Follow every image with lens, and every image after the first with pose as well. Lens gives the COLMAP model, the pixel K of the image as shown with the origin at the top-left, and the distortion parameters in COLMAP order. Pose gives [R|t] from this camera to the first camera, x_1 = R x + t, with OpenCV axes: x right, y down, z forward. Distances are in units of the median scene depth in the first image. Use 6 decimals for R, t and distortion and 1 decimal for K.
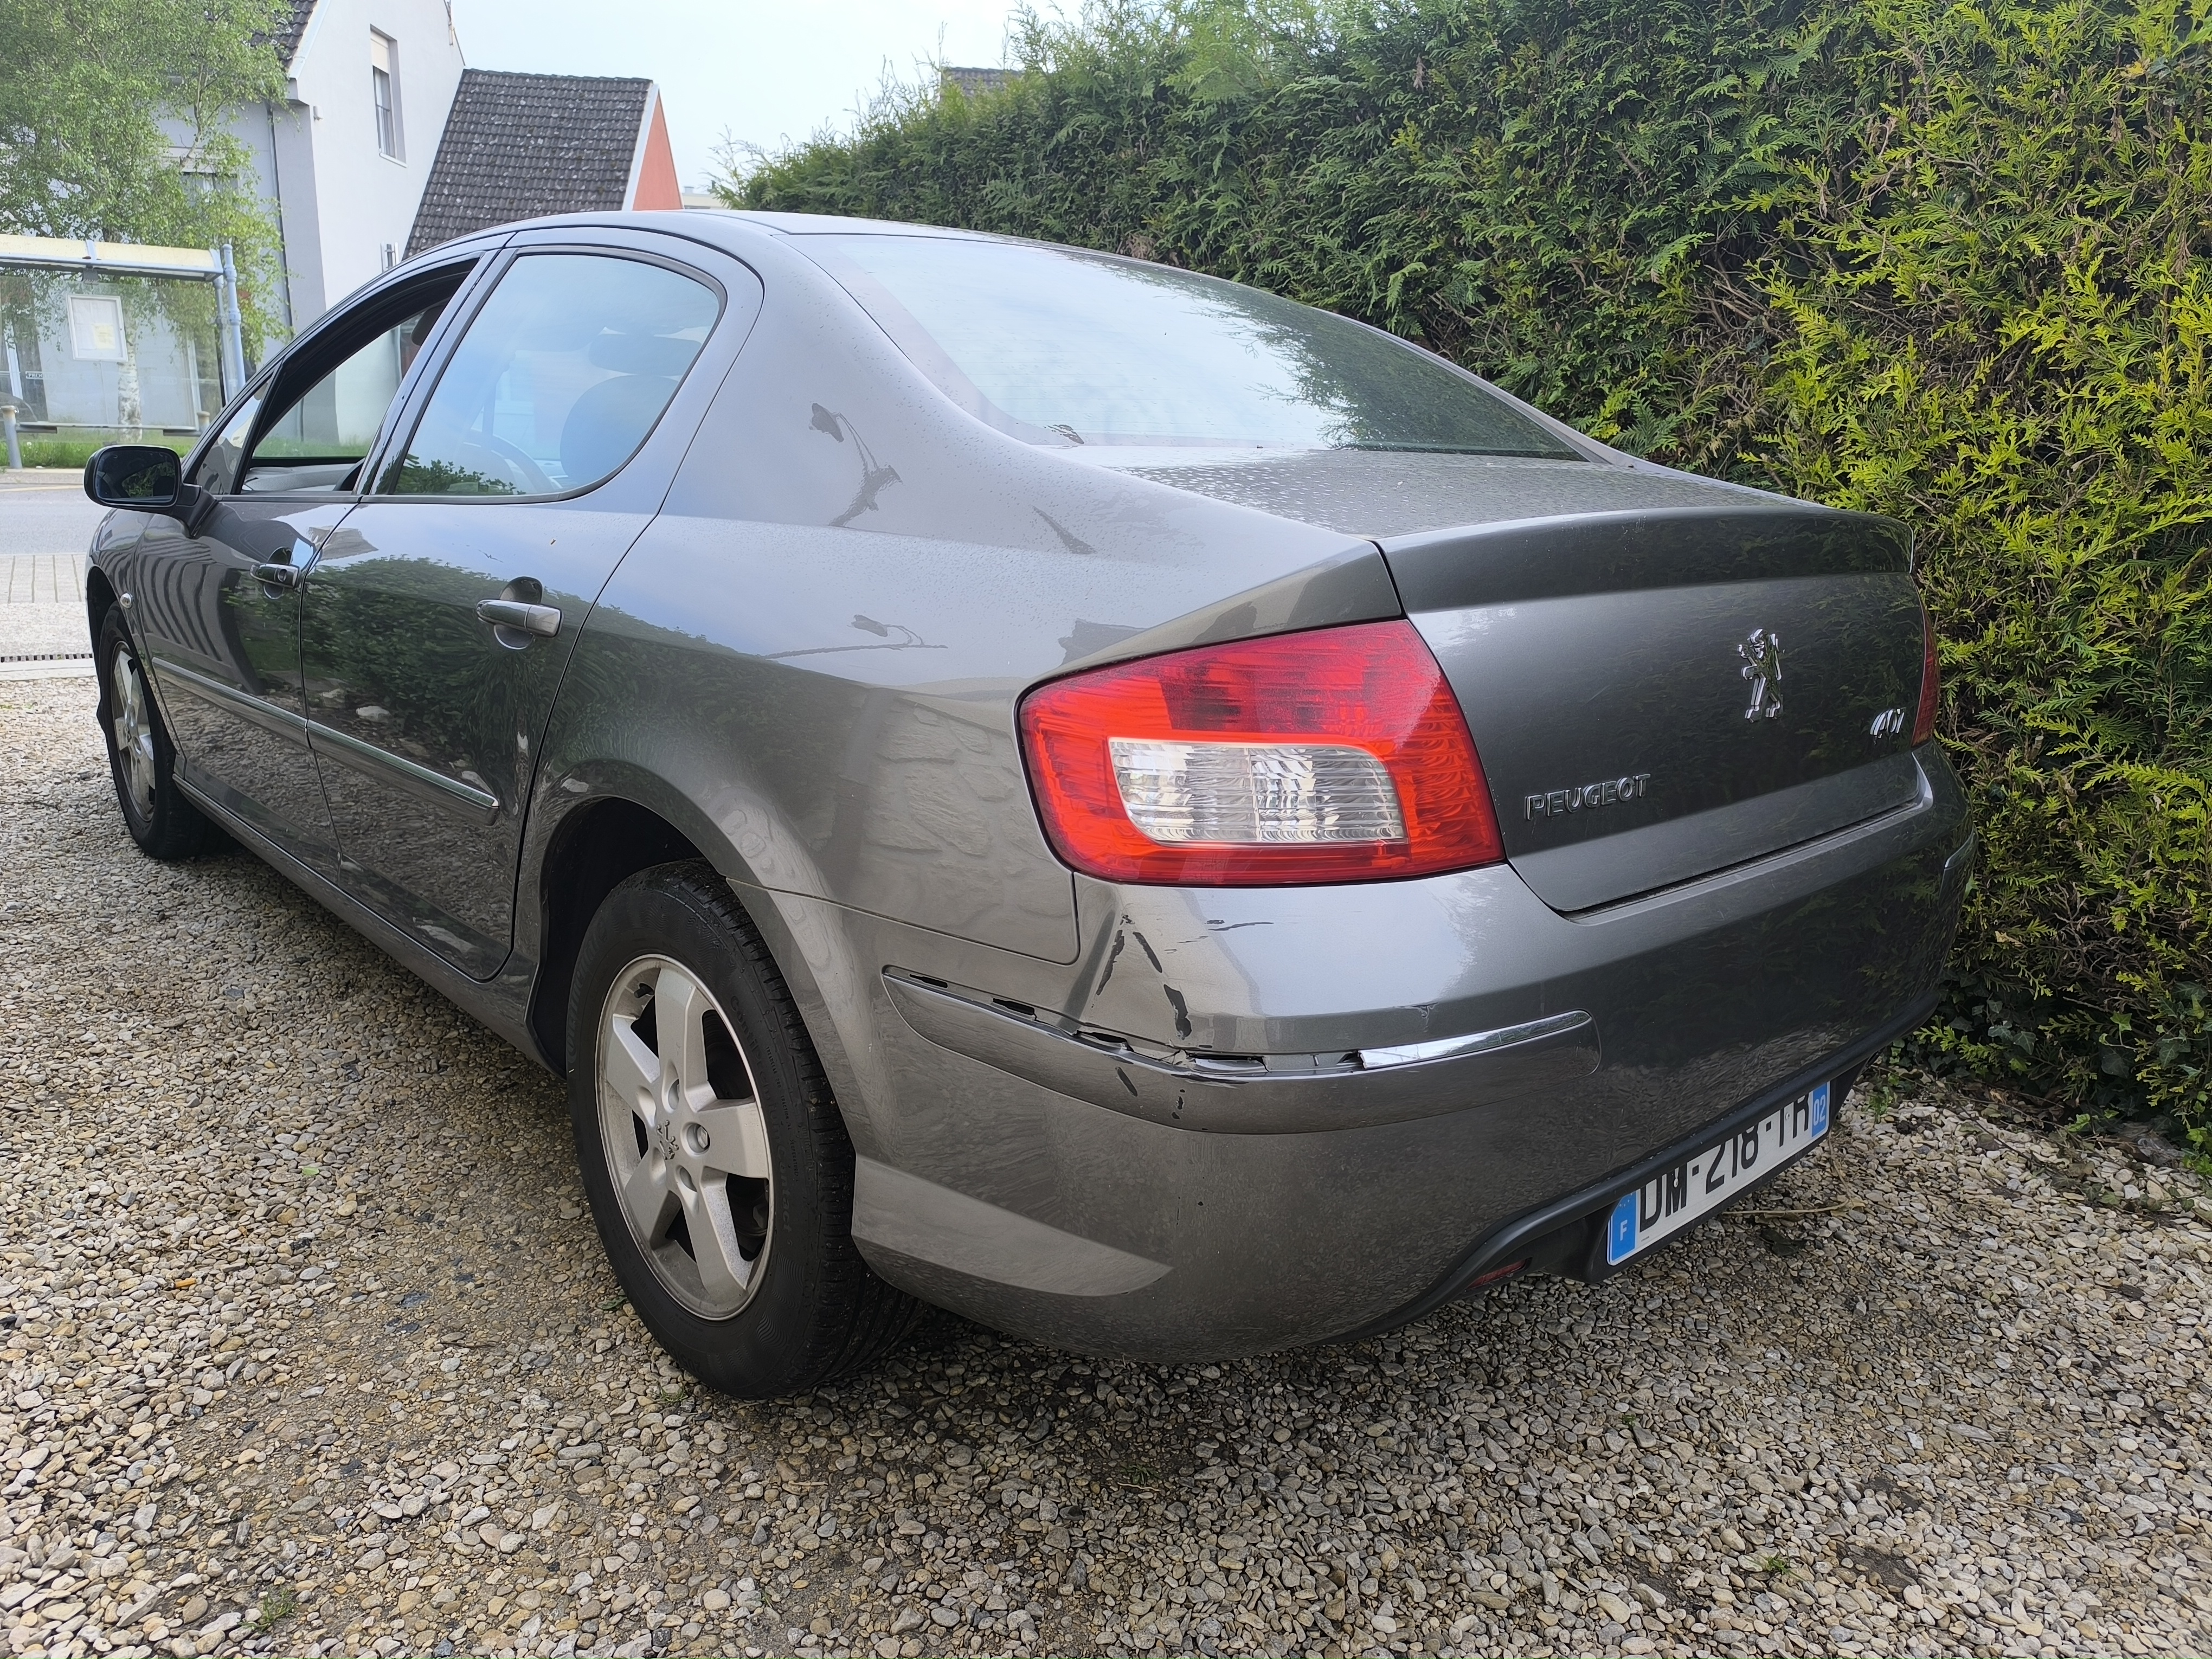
lens RADIAL K [[1460.8, 0, 1106.0], [0, 1460.8, 829.5], [0, 0, 1]] dist [0.036053, -0.034363]
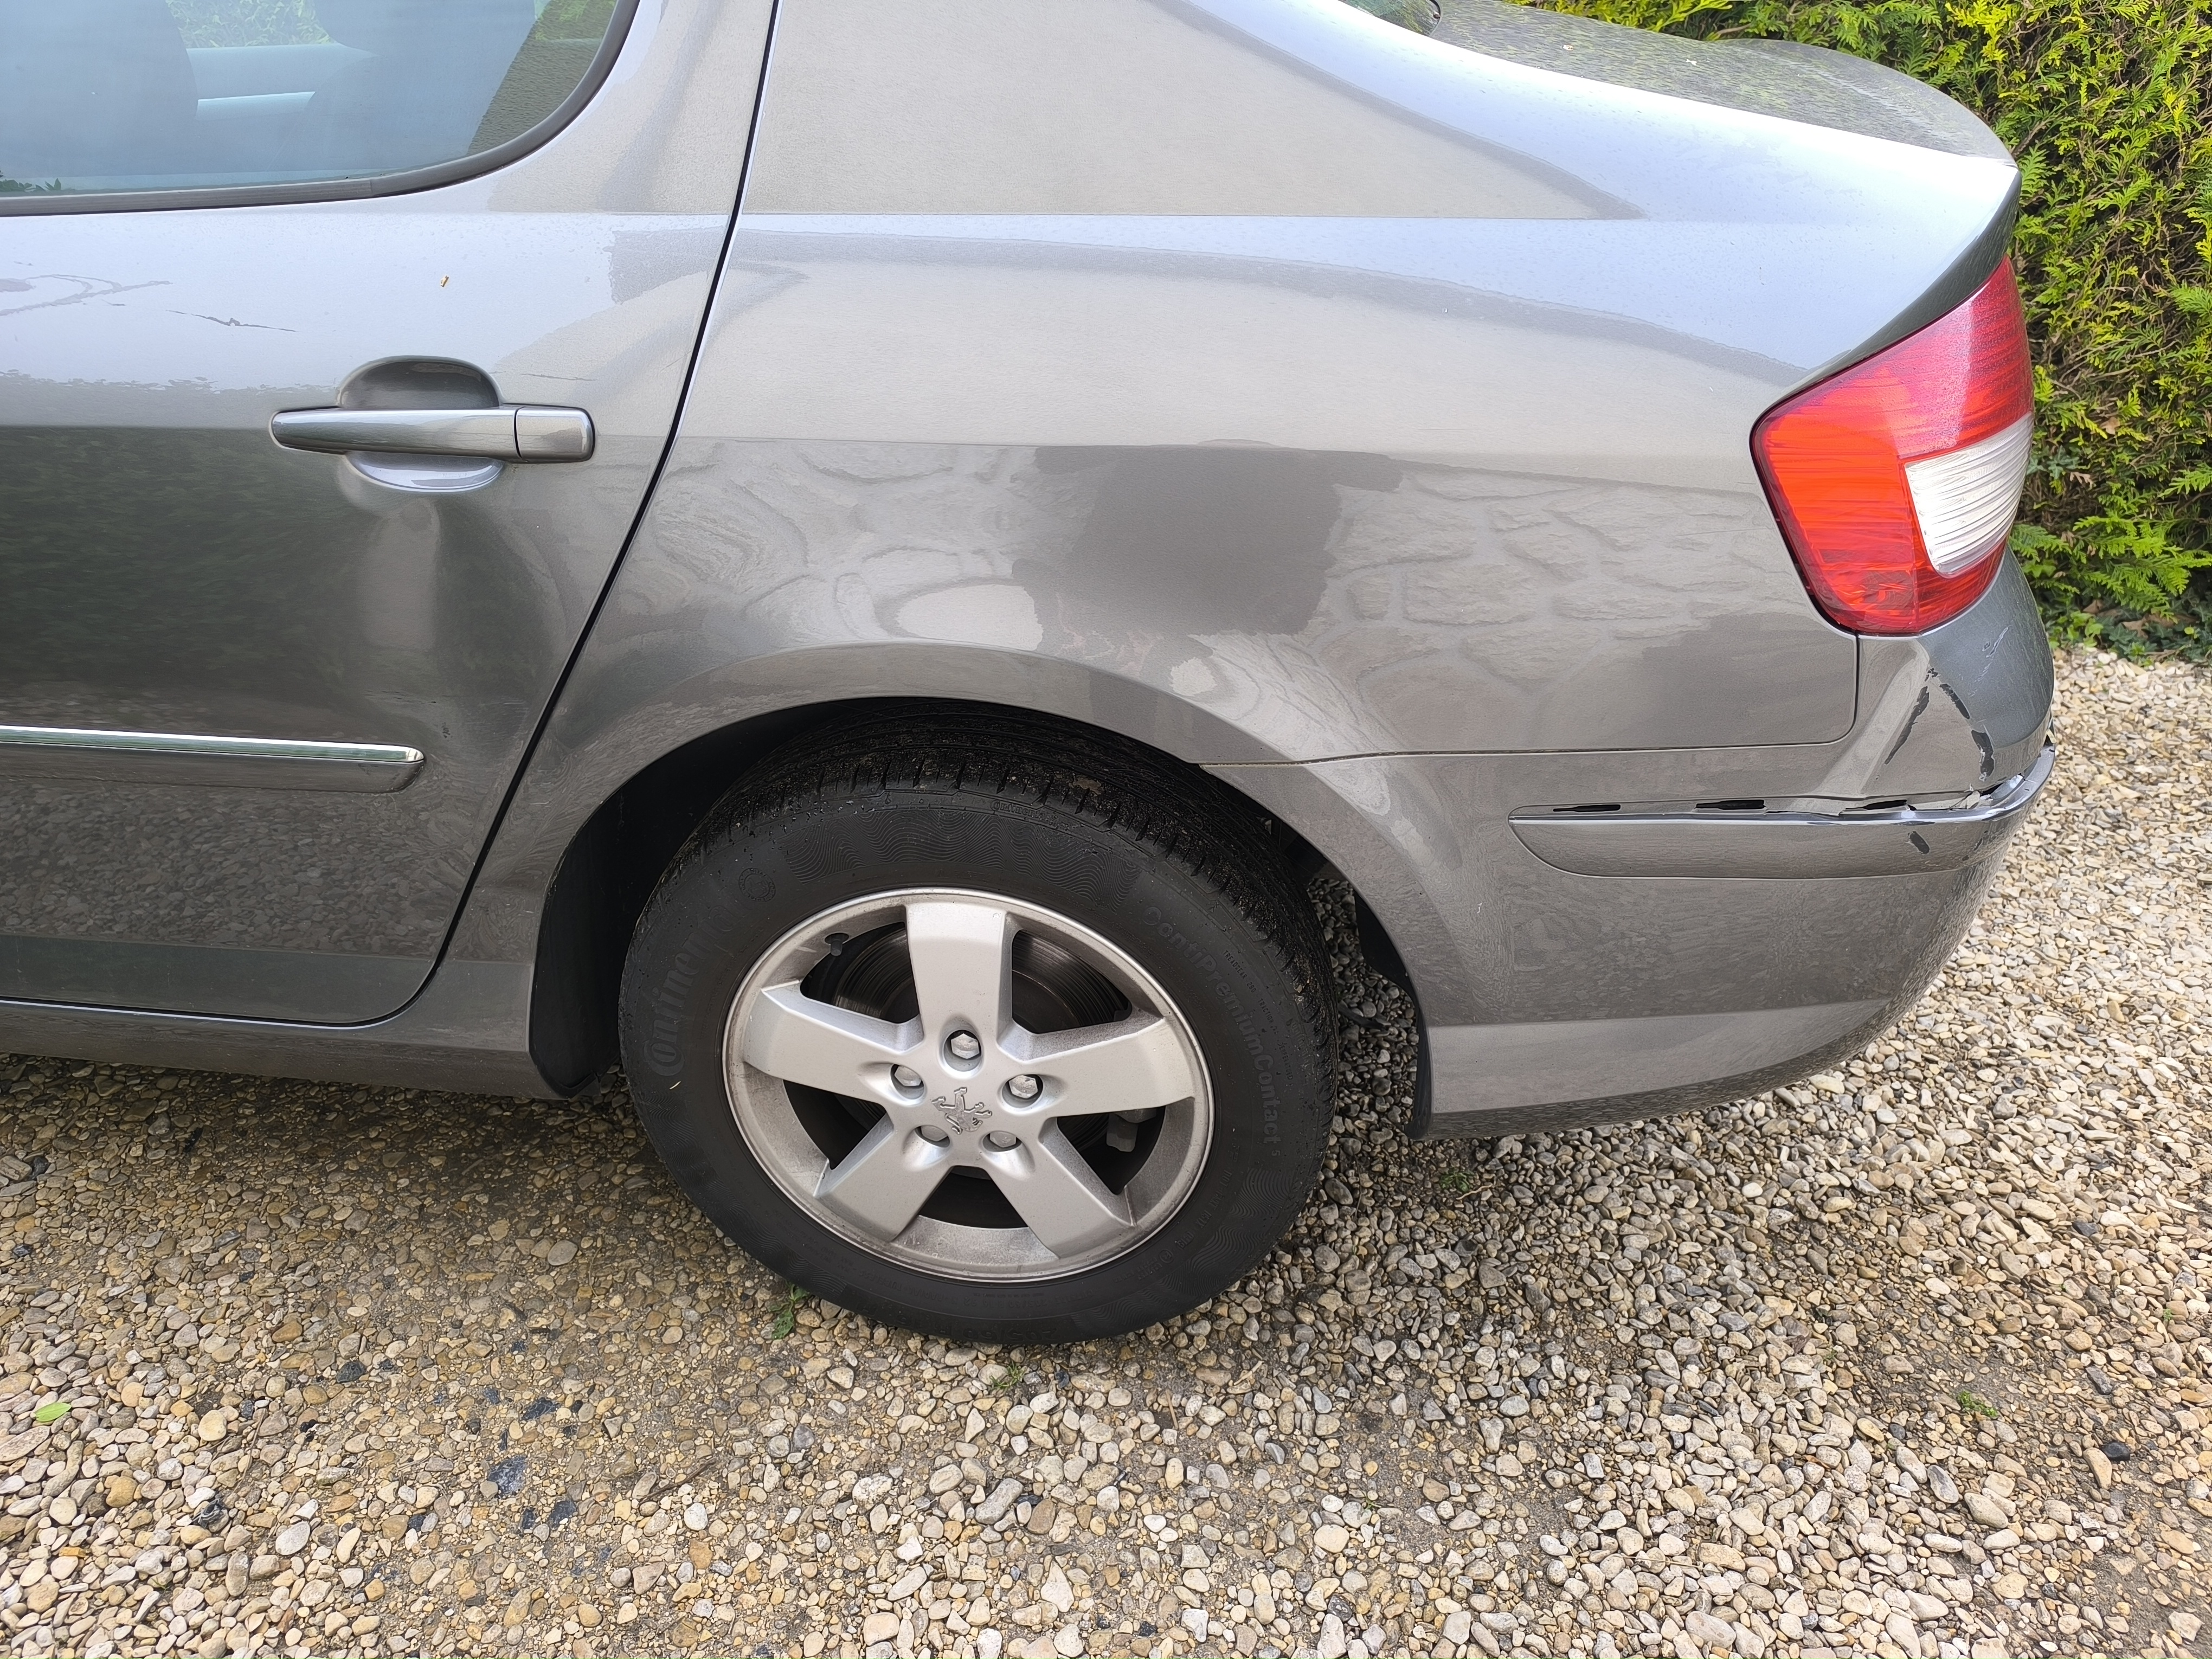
lens RADIAL K [[1460.8, 0, 1106.0], [0, 1460.8, 829.5], [0, 0, 1]] dist [0.036053, -0.034363]
pose [[0.774212, -0.355761, 0.523479, -0.621064], [0.175637, 0.915355, 0.362322, -0.184615], [-0.608069, -0.188572, 0.771163, 0.449228]]
